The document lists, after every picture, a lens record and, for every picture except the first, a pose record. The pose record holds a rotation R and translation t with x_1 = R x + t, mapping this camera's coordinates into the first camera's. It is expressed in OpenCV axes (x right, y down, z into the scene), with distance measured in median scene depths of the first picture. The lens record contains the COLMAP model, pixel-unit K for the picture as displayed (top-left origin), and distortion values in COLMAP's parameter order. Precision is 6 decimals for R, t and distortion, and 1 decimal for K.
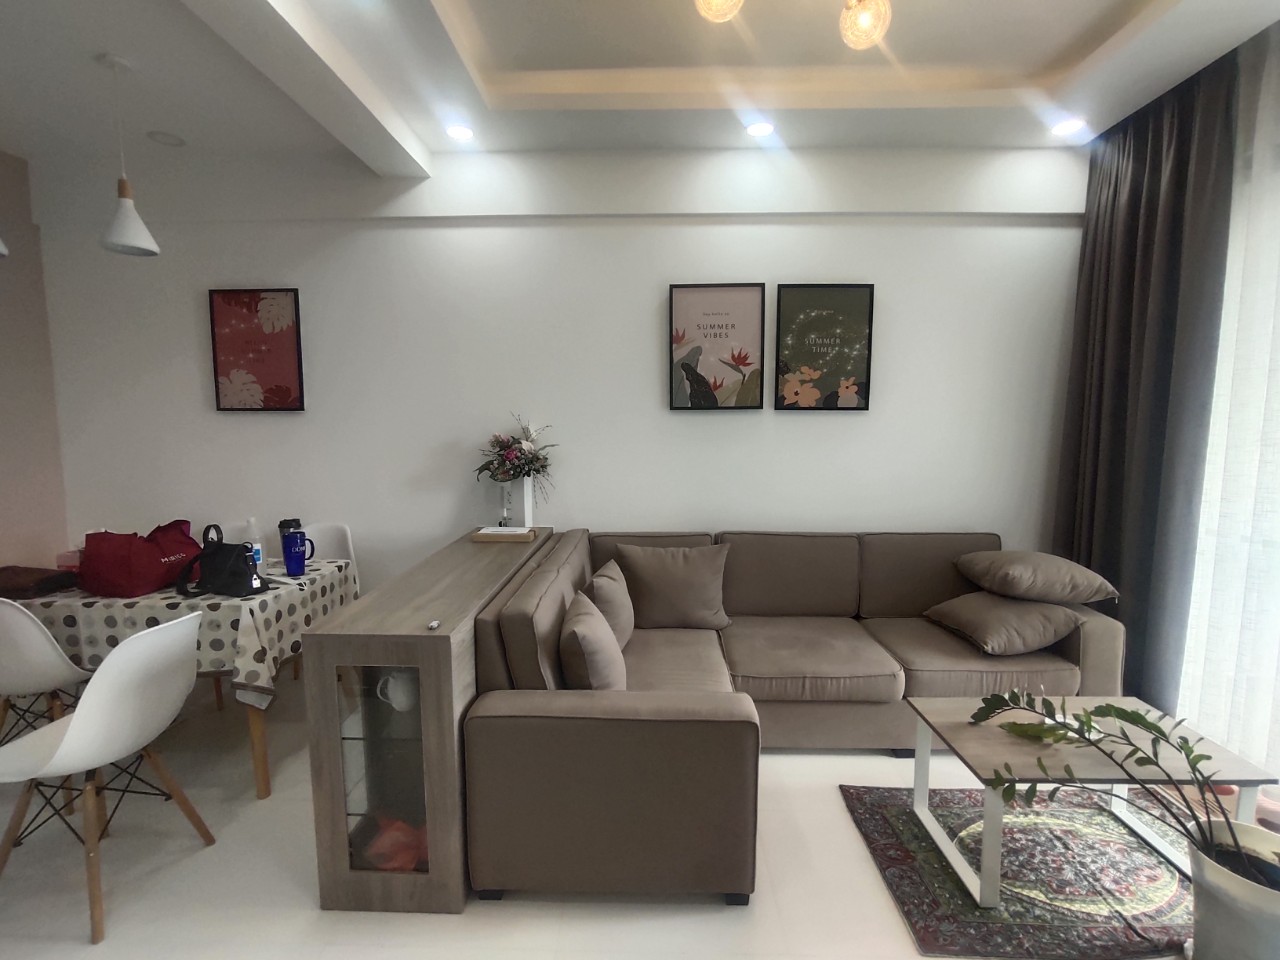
lens RADIAL K [[620.0, 0, 638.2], [0, 620.0, 484.3], [0, 0, 1]] dist [-0.018959, 0.004802]
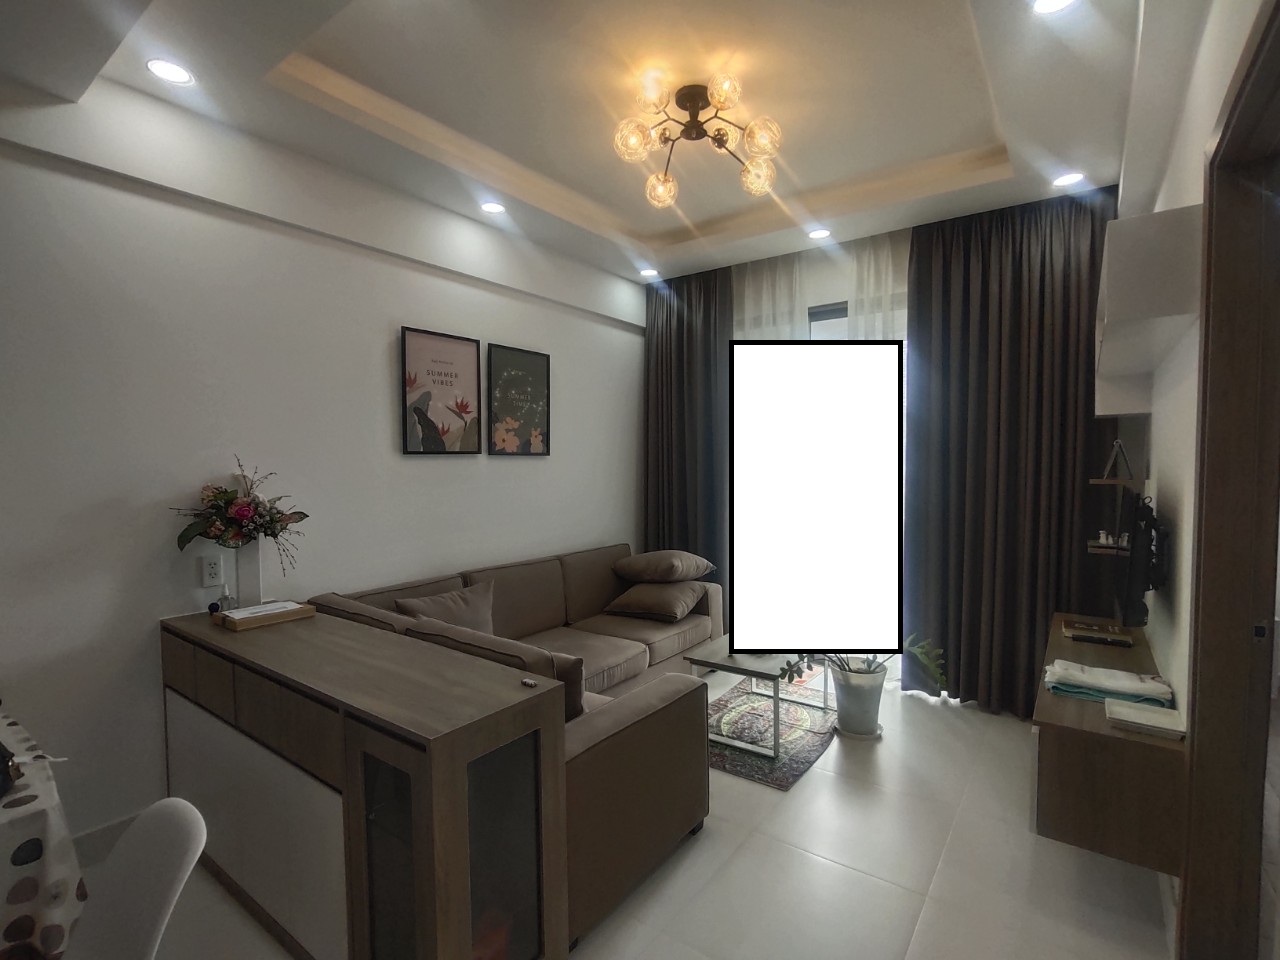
lens RADIAL K [[620.0, 0, 630.9], [0, 620.0, 488.9], [0, 0, 1]] dist [-0.018959, 0.004802]
pose [[0.572377, -0.038956, 0.819065, -0.556503], [0.090564, 0.995763, -0.015928, -0.020256], [-0.814974, 0.083295, 0.573480, 0.172939]]
